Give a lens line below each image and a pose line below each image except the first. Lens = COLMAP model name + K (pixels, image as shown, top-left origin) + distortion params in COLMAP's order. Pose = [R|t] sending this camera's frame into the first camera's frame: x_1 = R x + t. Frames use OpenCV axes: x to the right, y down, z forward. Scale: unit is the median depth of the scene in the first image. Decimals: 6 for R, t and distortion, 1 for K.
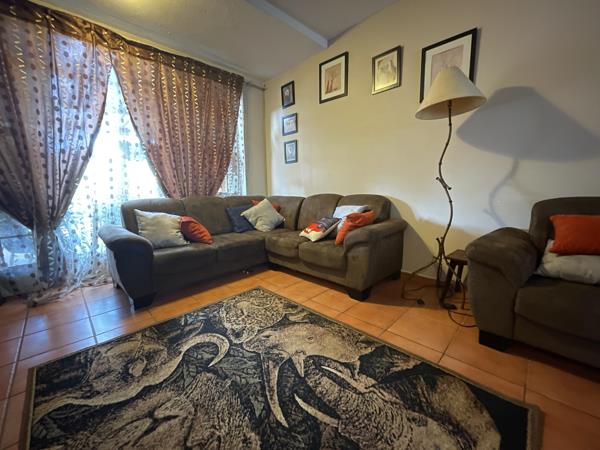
lens RADIAL K [[242.9, 0, 298.5], [0, 242.9, 224.9], [0, 0, 1]] dist [-0.002099, -0.000249]
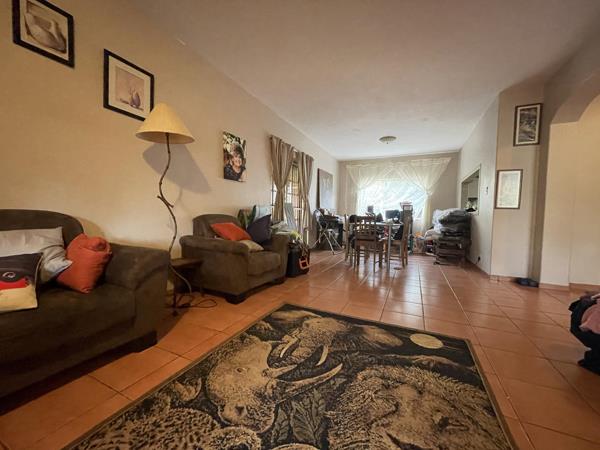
lens RADIAL K [[242.9, 0, 301.2], [0, 242.9, 223.9], [0, 0, 1]] dist [-0.002099, -0.000249]
pose [[-0.341505, -0.025505, 0.939534, -0.701162], [0.122119, 0.989954, 0.071262, -0.077494], [-0.931913, 0.139071, -0.334960, 0.849012]]
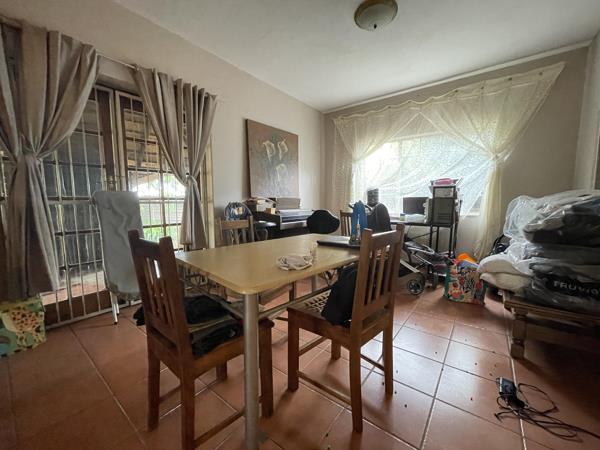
lens RADIAL K [[242.9, 0, 297.4], [0, 242.9, 222.6], [0, 0, 1]] dist [-0.002099, -0.000249]
pose [[-0.117909, -0.074649, 0.990215, -0.364400], [0.149809, 0.984421, 0.092051, -0.046225], [-0.981659, 0.159196, -0.104889, 0.459649]]
